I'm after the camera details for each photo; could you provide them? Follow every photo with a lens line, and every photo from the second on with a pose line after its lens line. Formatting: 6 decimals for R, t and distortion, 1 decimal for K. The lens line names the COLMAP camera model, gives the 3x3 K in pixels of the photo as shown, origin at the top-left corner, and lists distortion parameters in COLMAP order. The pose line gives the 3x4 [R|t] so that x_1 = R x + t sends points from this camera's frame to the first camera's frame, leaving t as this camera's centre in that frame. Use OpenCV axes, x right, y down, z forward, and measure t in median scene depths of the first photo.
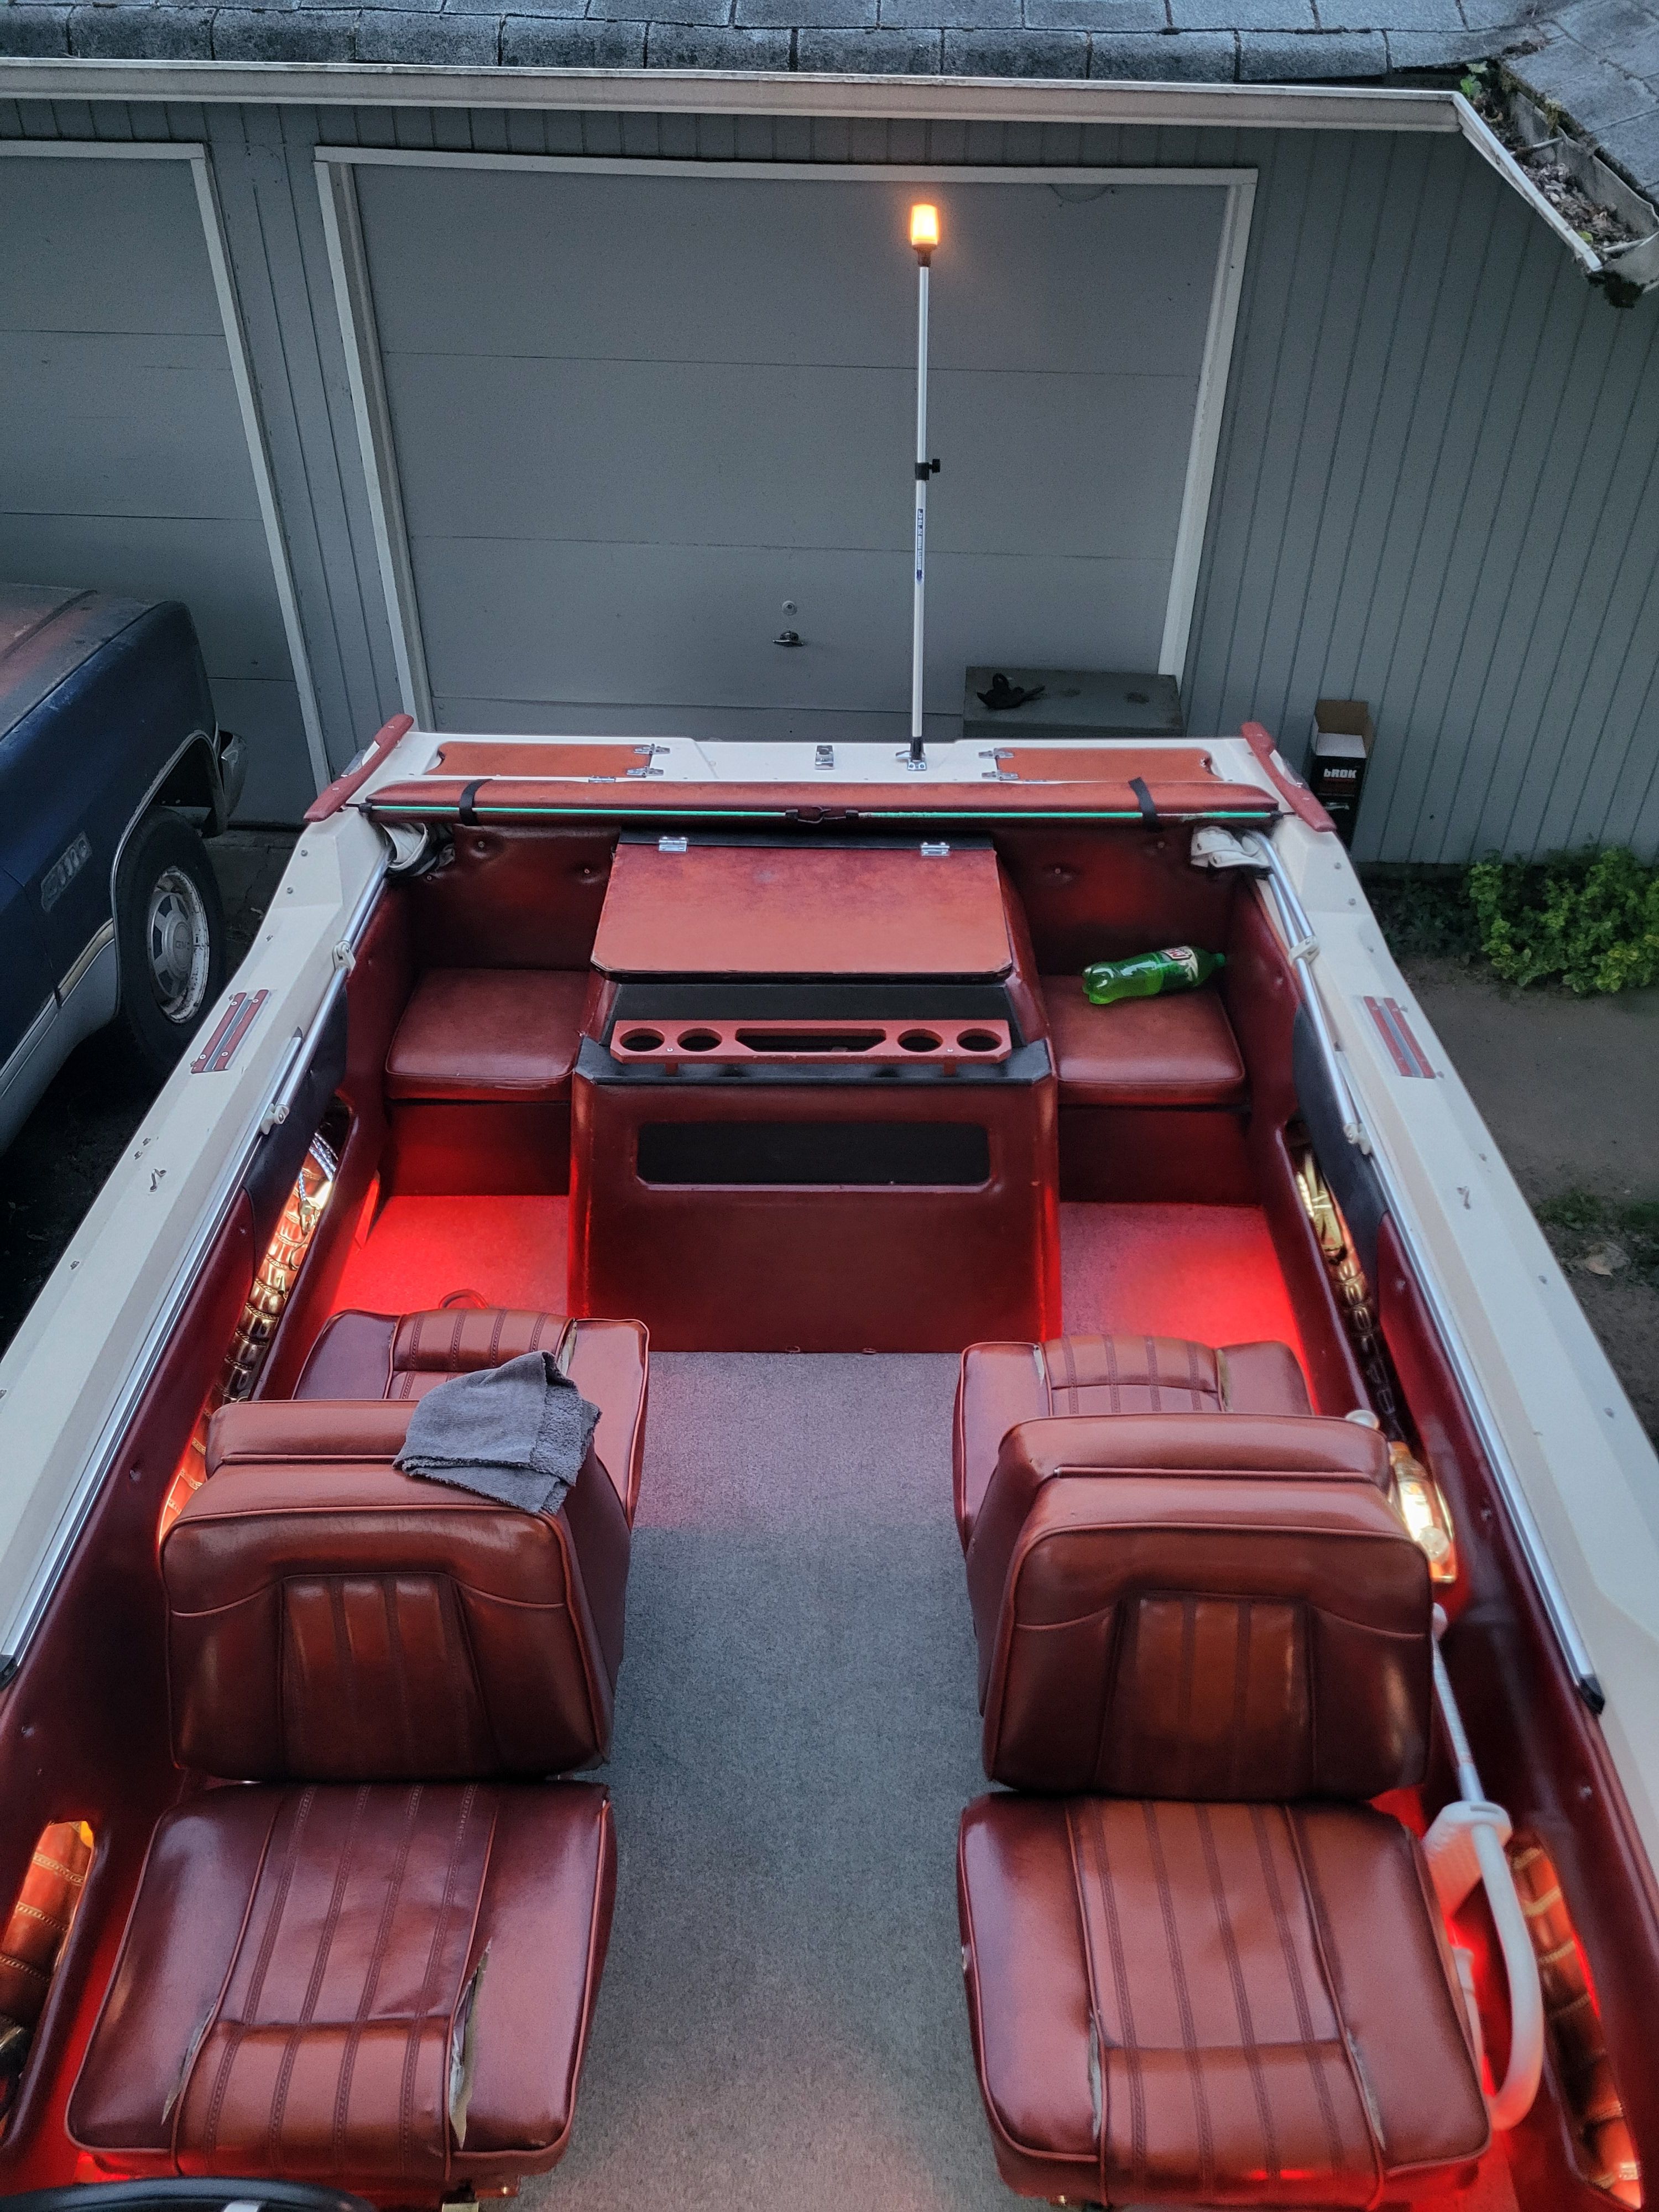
lens RADIAL K [[1639.7, 0, 806.1], [0, 1639.7, 1049.1], [0, 0, 1]] dist [0.034481, -0.002006]
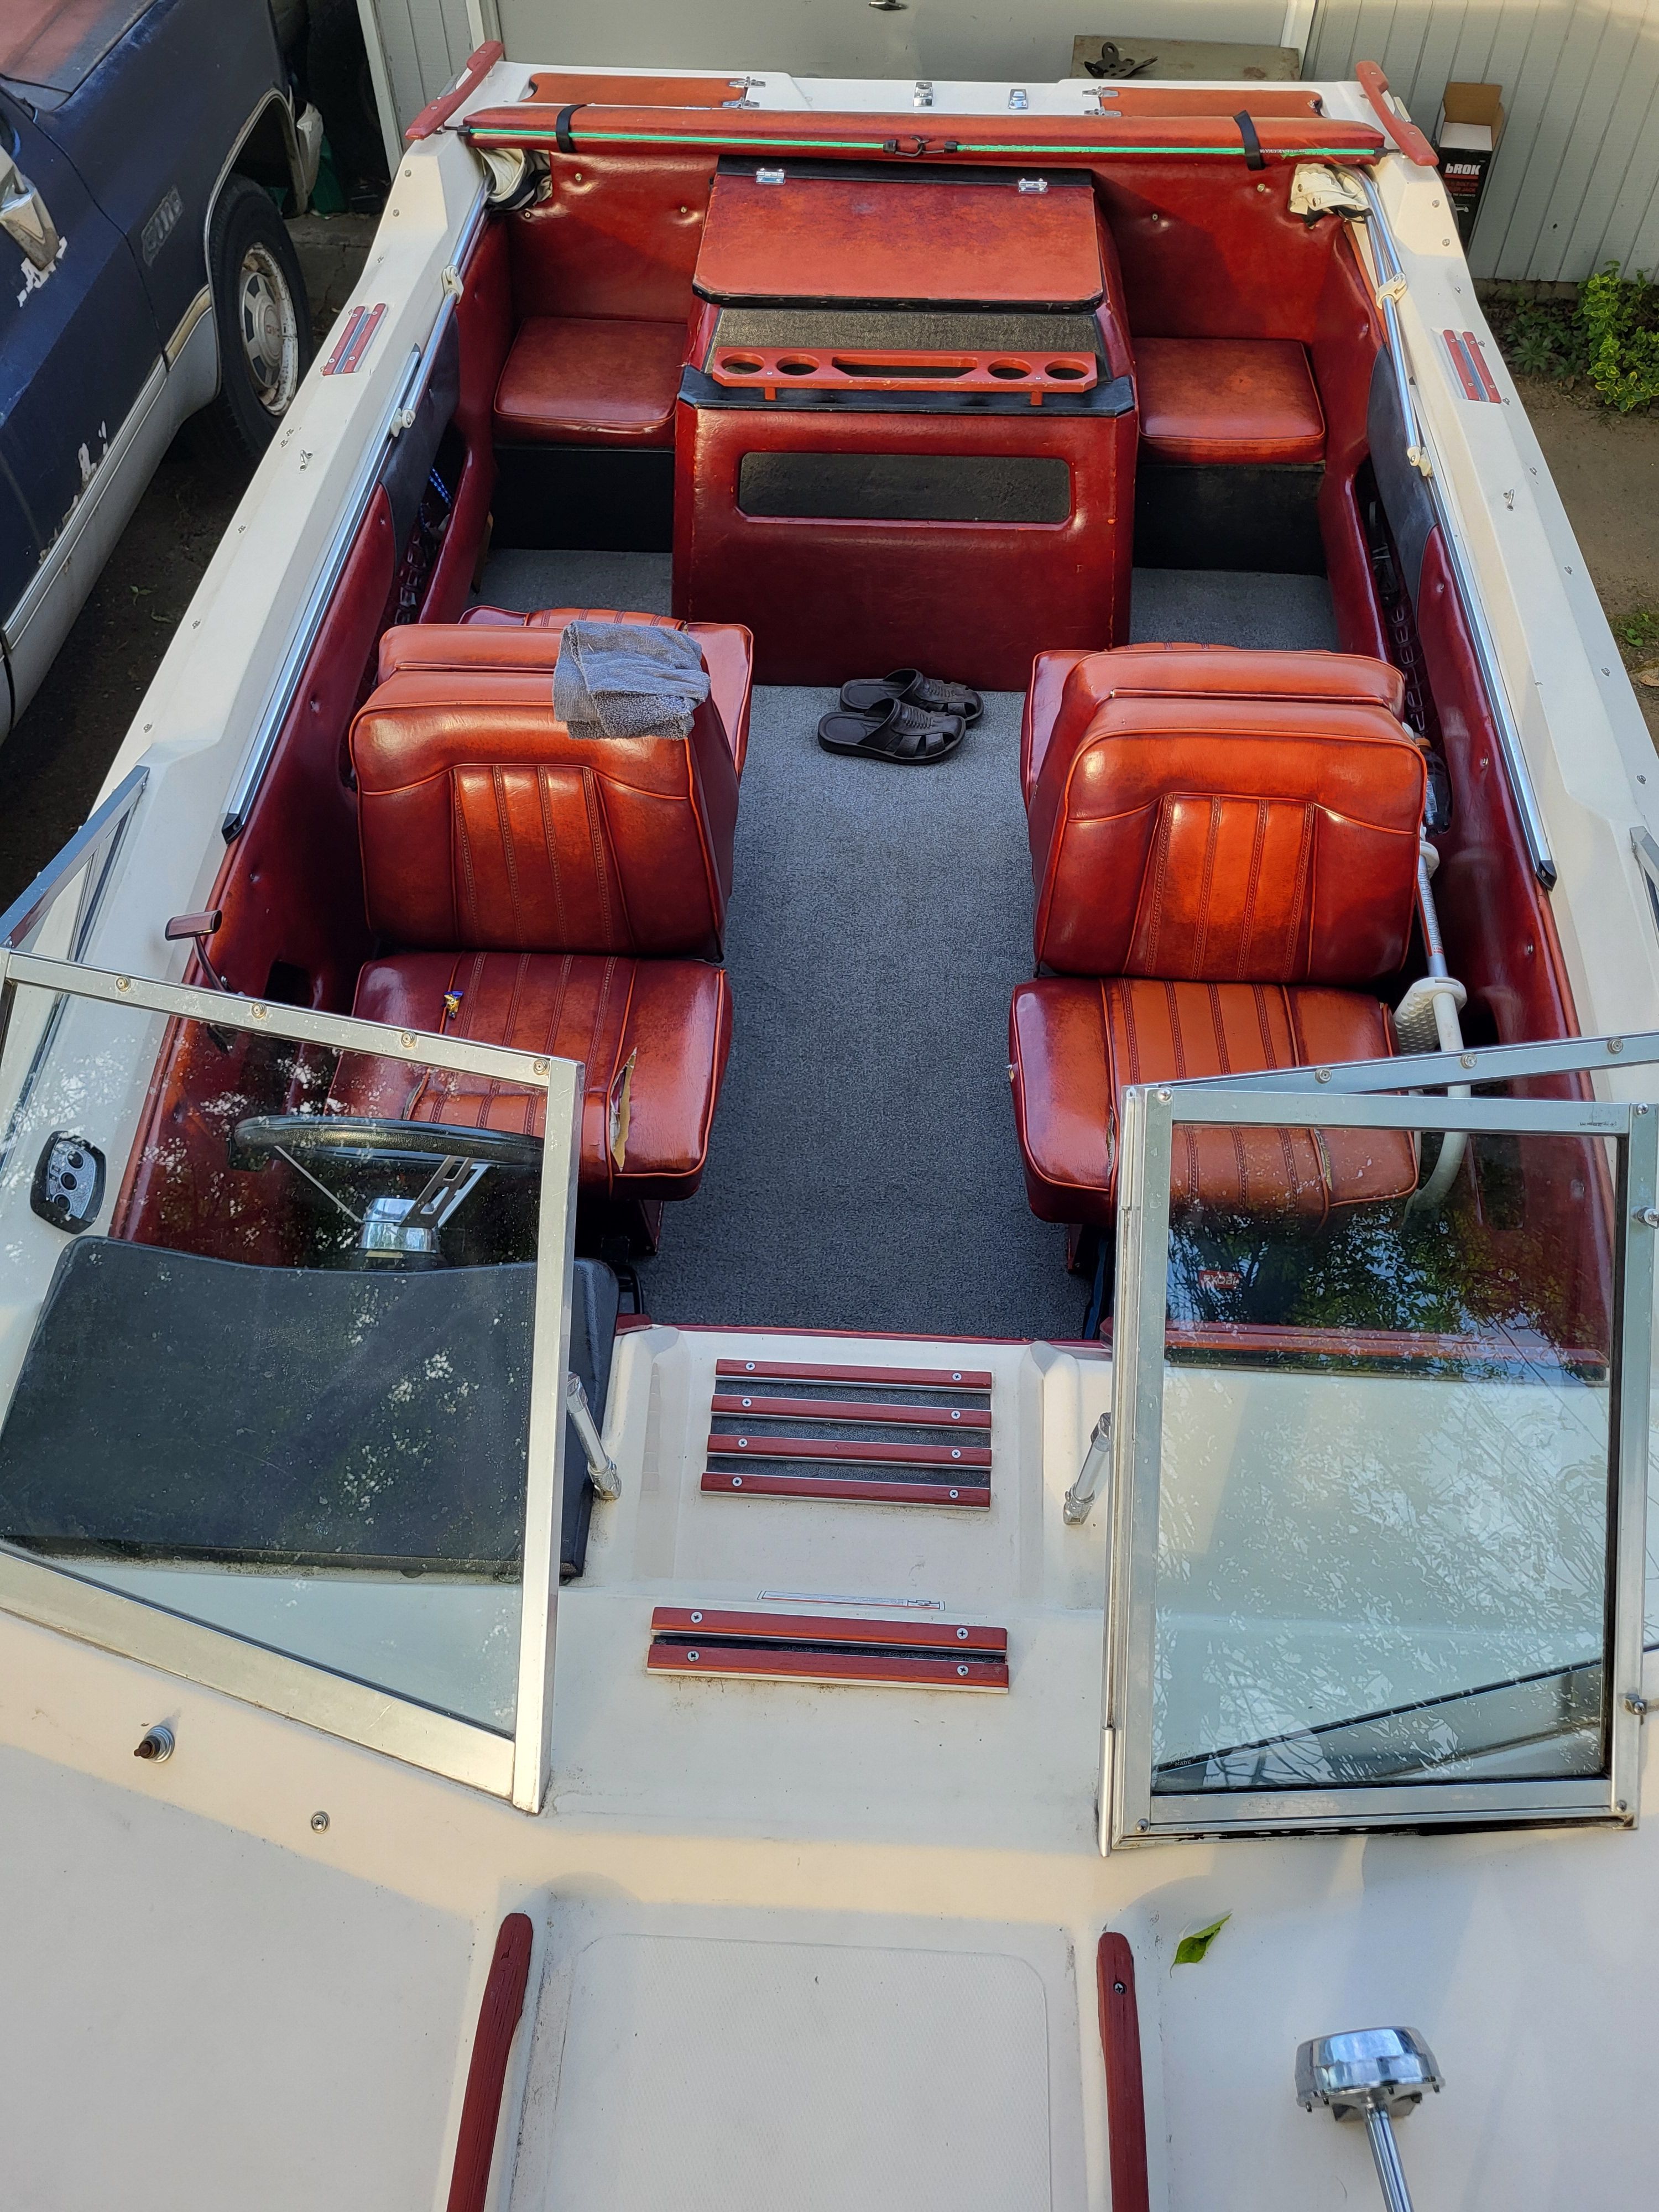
lens RADIAL K [[1691.1, 0, 829.5], [0, 1691.1, 1106.0], [0, 0, 1]] dist [0.040122, -0.046234]
pose [[0.999448, 0.024447, -0.022517, -0.007706], [-0.017525, 0.963271, 0.267959, 0.141408], [0.028241, -0.267417, 0.963167, -0.149396]]
